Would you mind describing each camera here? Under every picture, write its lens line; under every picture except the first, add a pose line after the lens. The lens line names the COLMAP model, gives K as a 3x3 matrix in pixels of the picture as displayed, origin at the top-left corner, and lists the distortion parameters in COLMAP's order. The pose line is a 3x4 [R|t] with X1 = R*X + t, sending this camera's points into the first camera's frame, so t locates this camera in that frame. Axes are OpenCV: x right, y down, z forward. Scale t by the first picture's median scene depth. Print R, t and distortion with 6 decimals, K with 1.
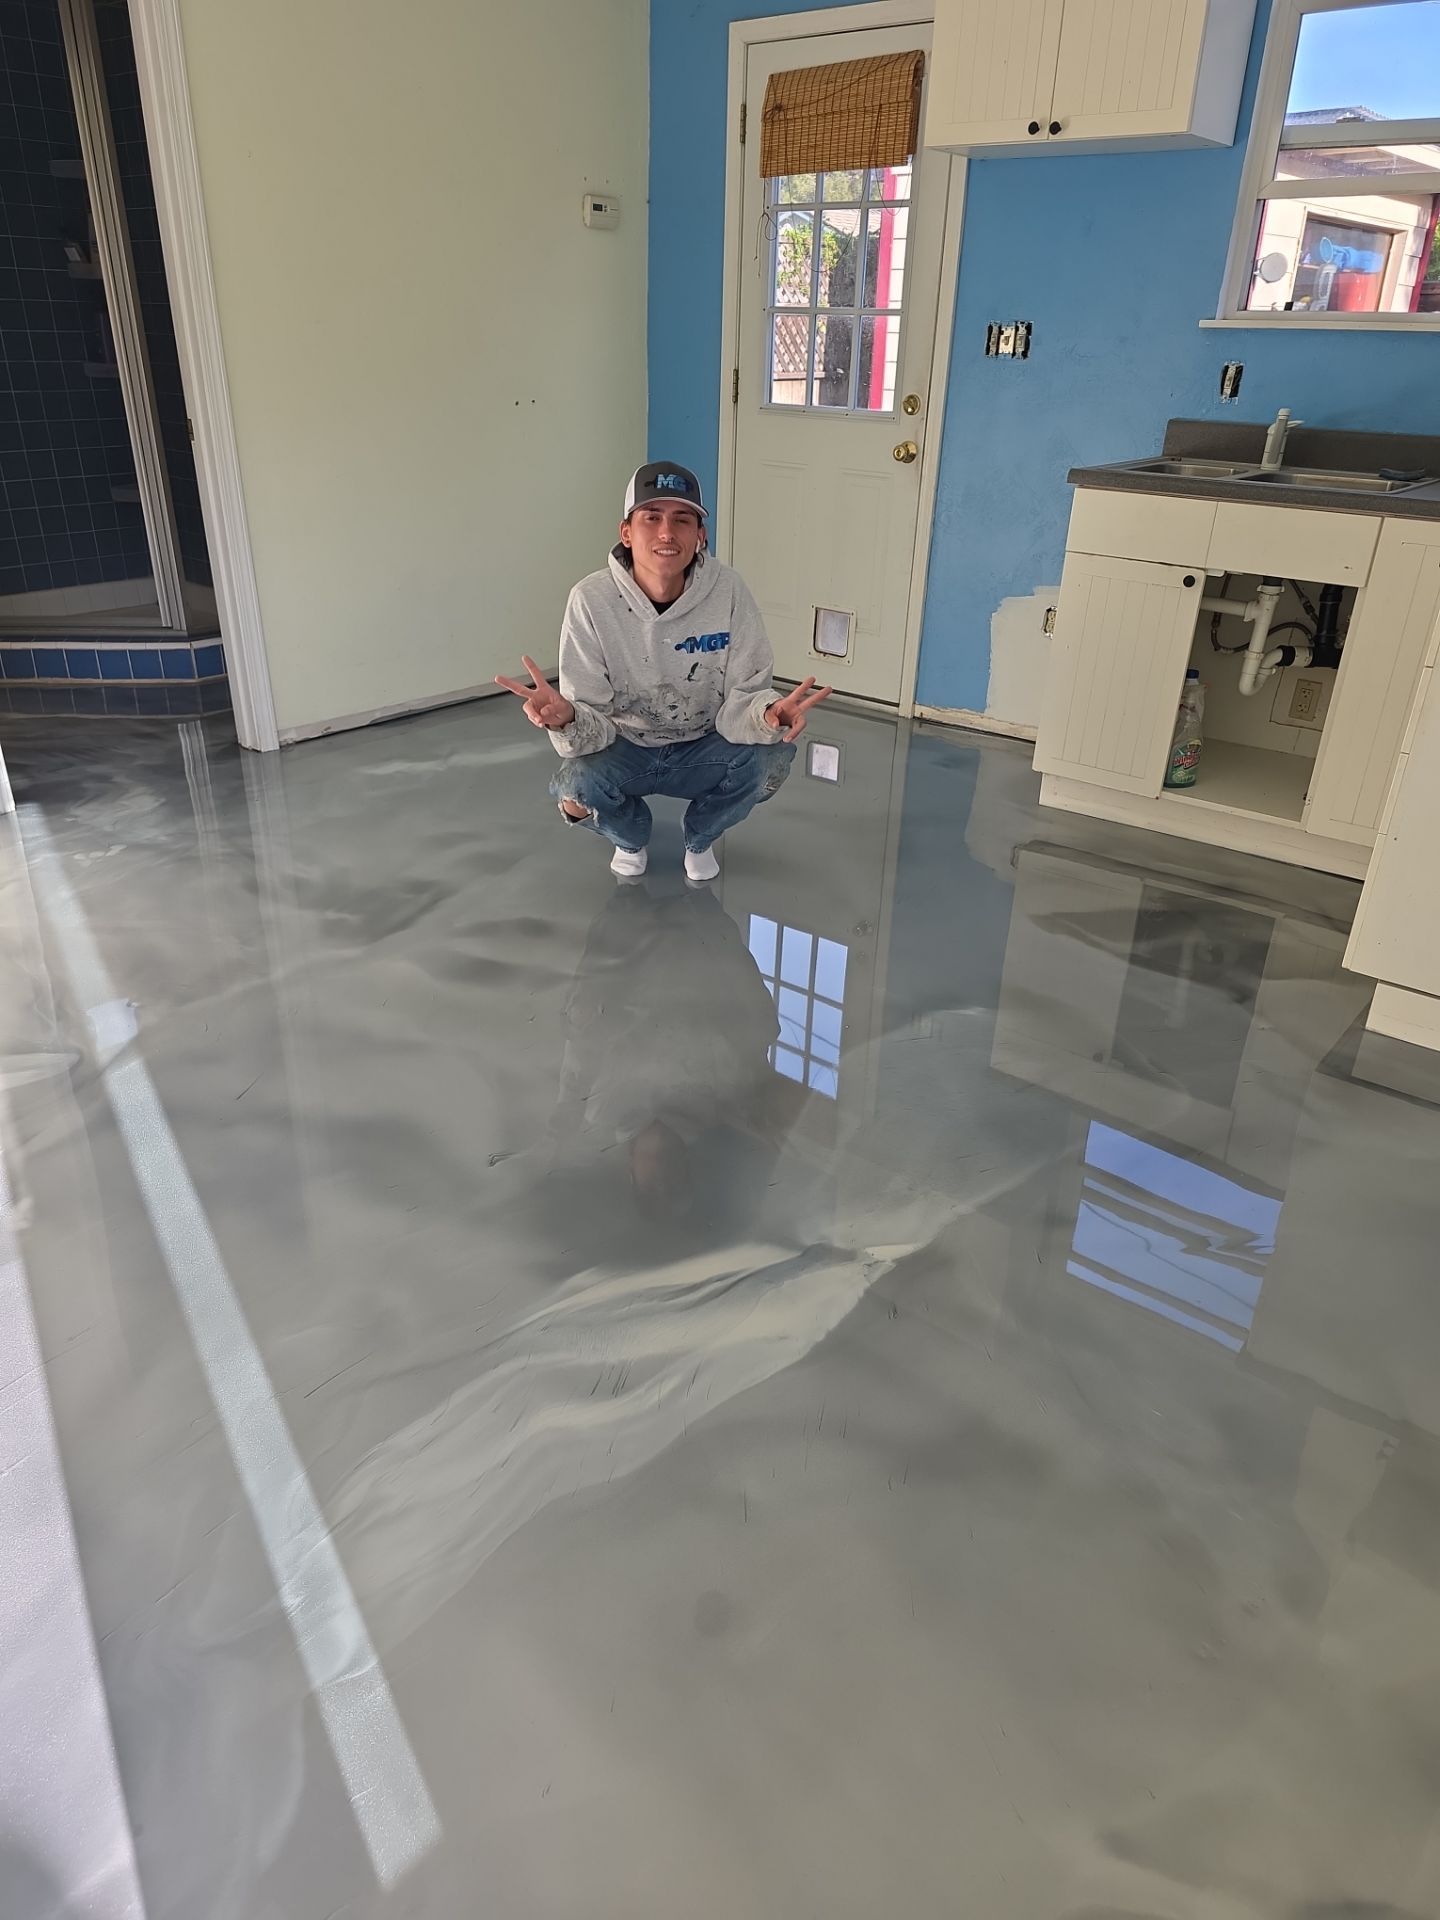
lens RADIAL K [[1310.8, 0, 709.7], [0, 1310.8, 962.2], [0, 0, 1]] dist [0.066138, -0.060849]
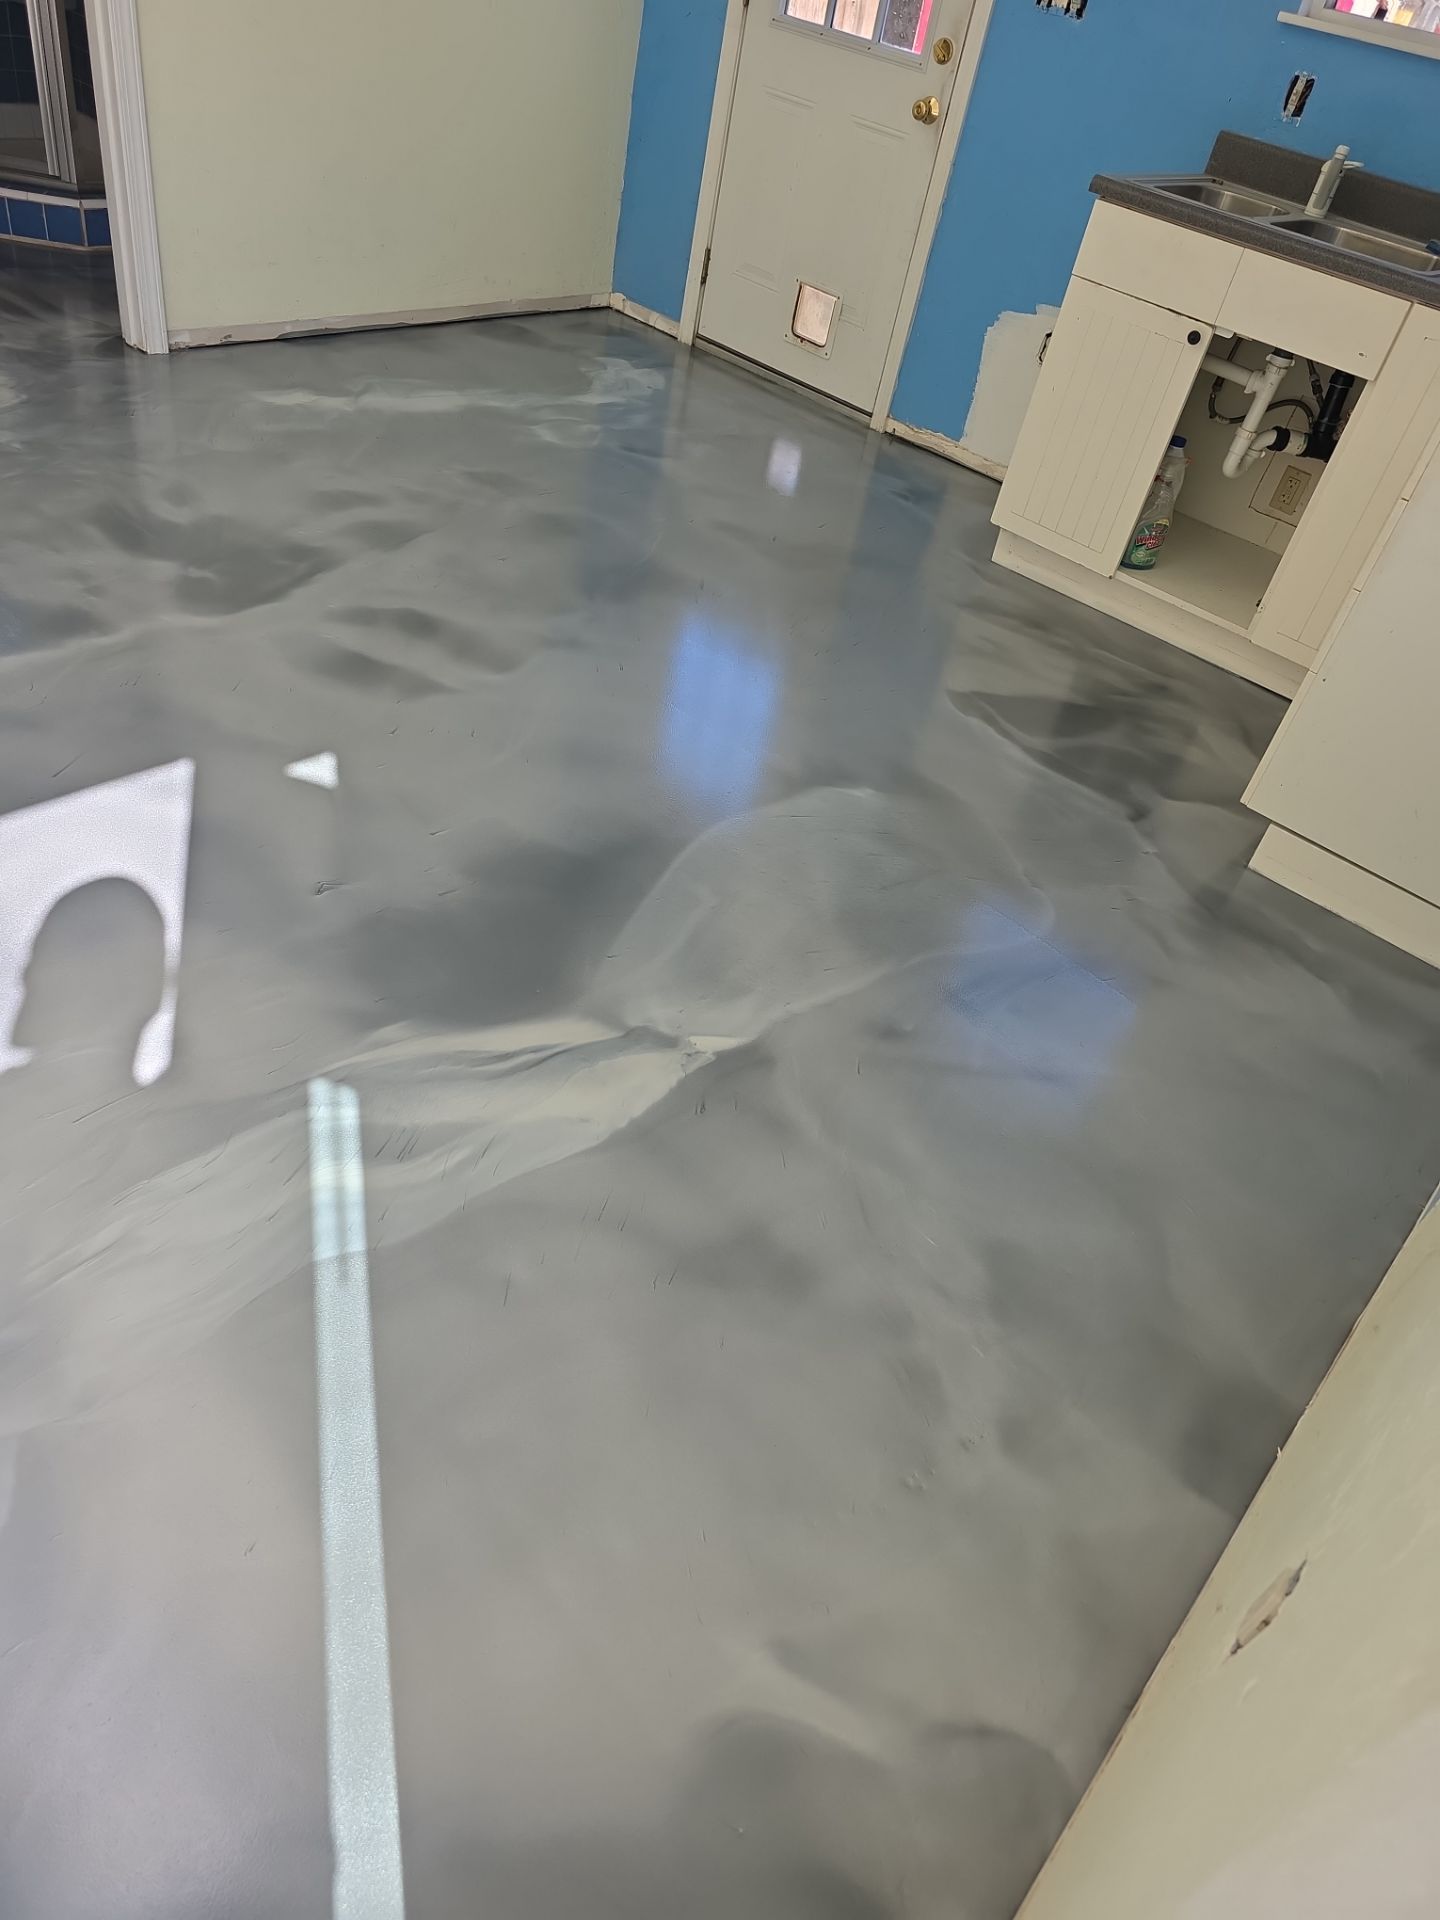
lens RADIAL K [[1315.1, 0, 720.1], [0, 1315.1, 949.2], [0, 0, 1]] dist [0.063371, -0.063028]
pose [[0.987927, 0.138804, 0.068805, 0.033296], [-0.150948, 0.962388, 0.225883, -0.036878], [-0.034864, -0.233542, 0.971721, 0.030515]]
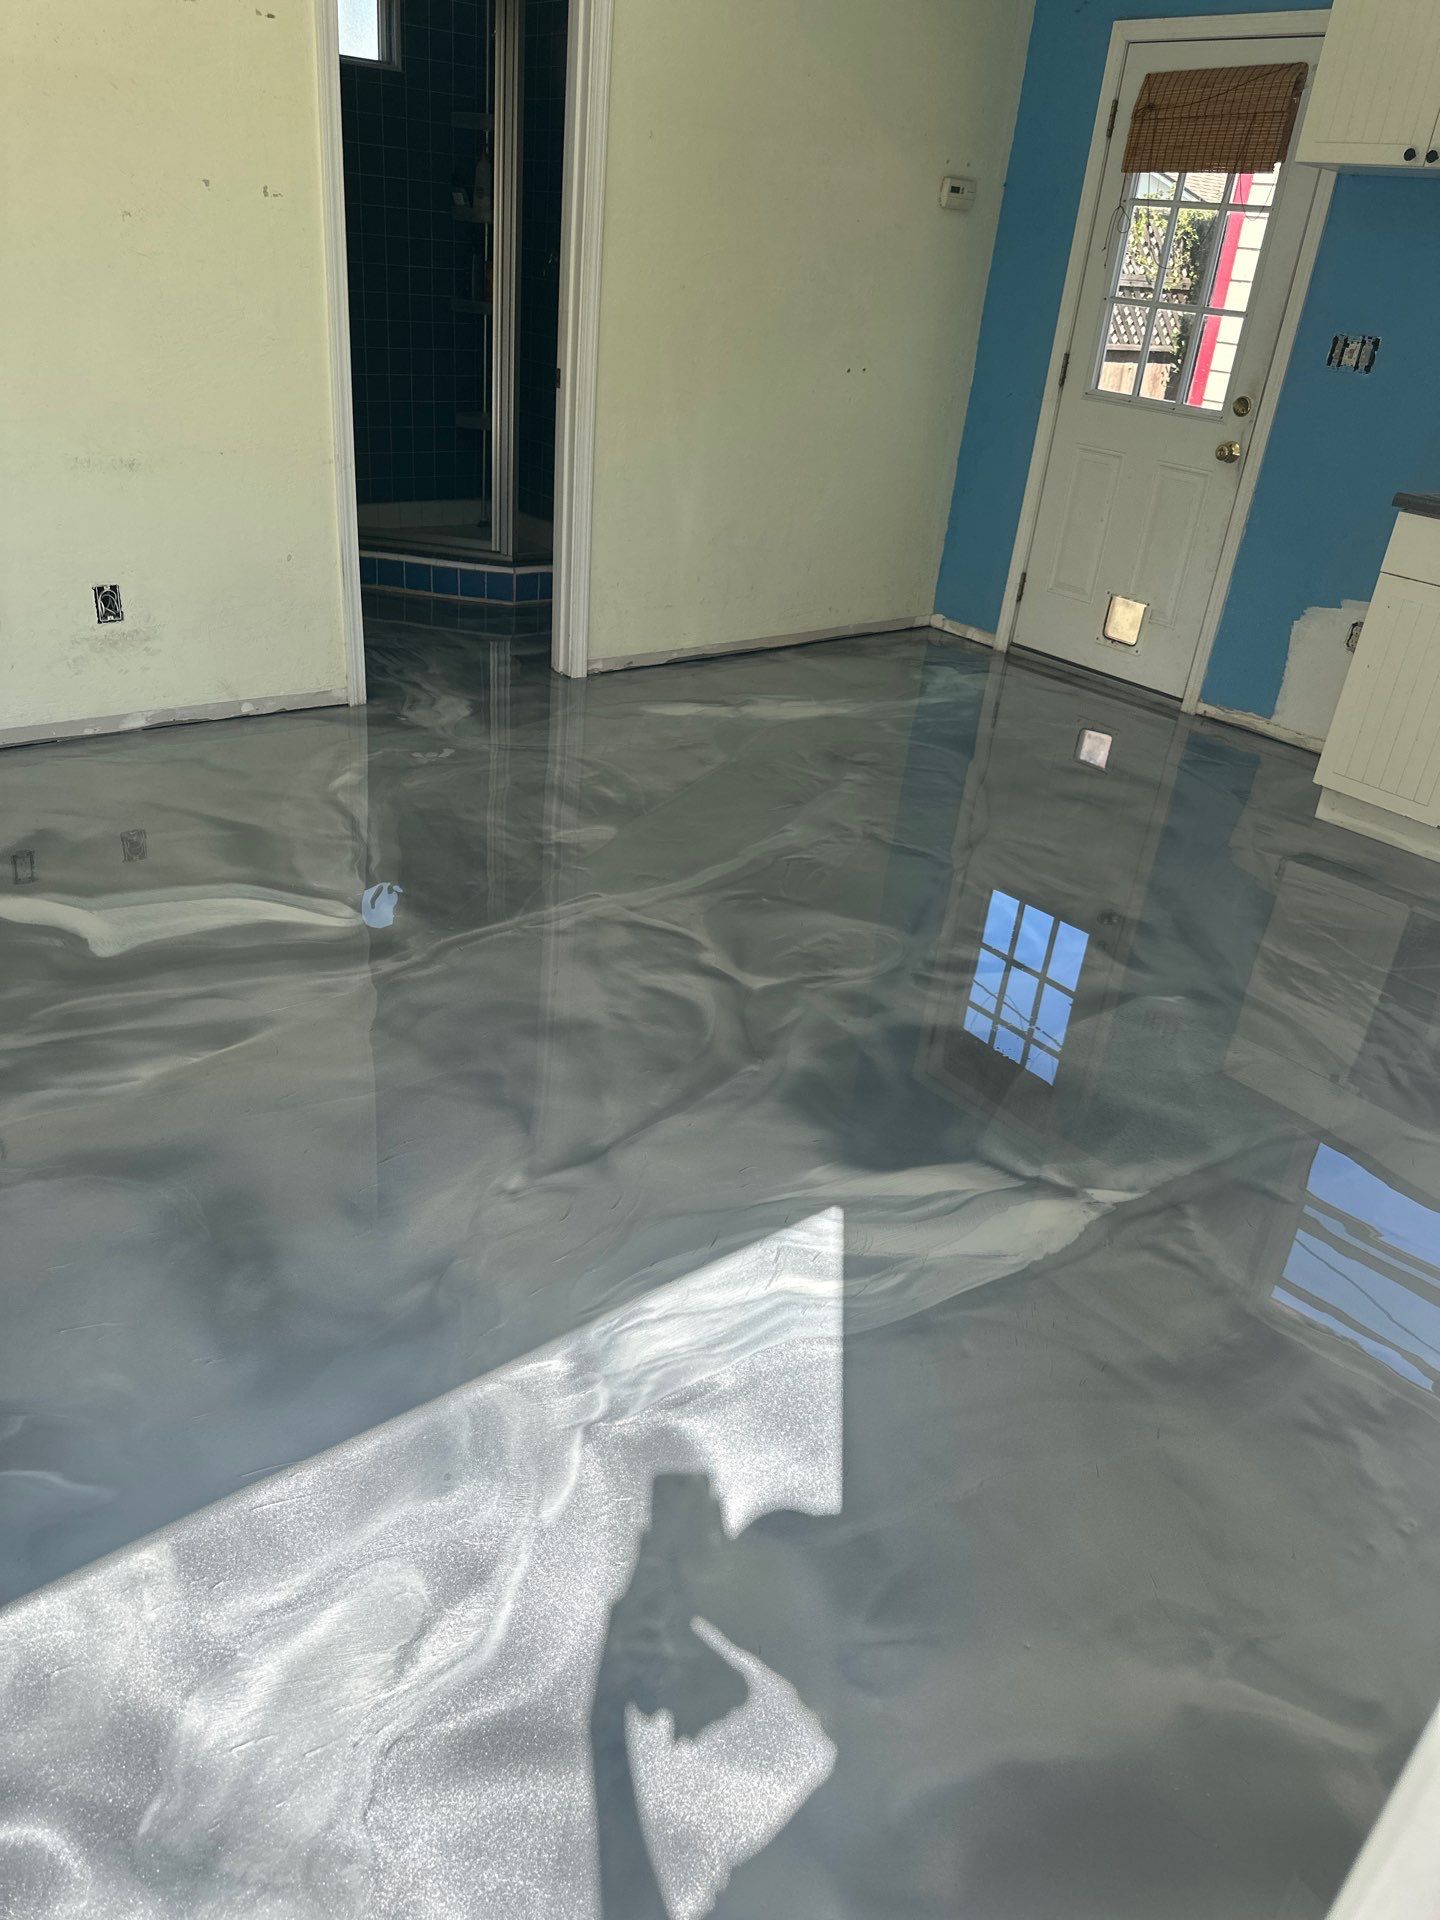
lens RADIAL K [[1380.4, 0, 696.8], [0, 1380.4, 932.7], [0, 0, 1]] dist [0.062384, -0.058735]
pose [[0.976415, 0.145830, -0.159208, -0.025365], [-0.144727, 0.989297, 0.018568, 0.014198], [0.160212, 0.004912, 0.987070, -0.115118]]
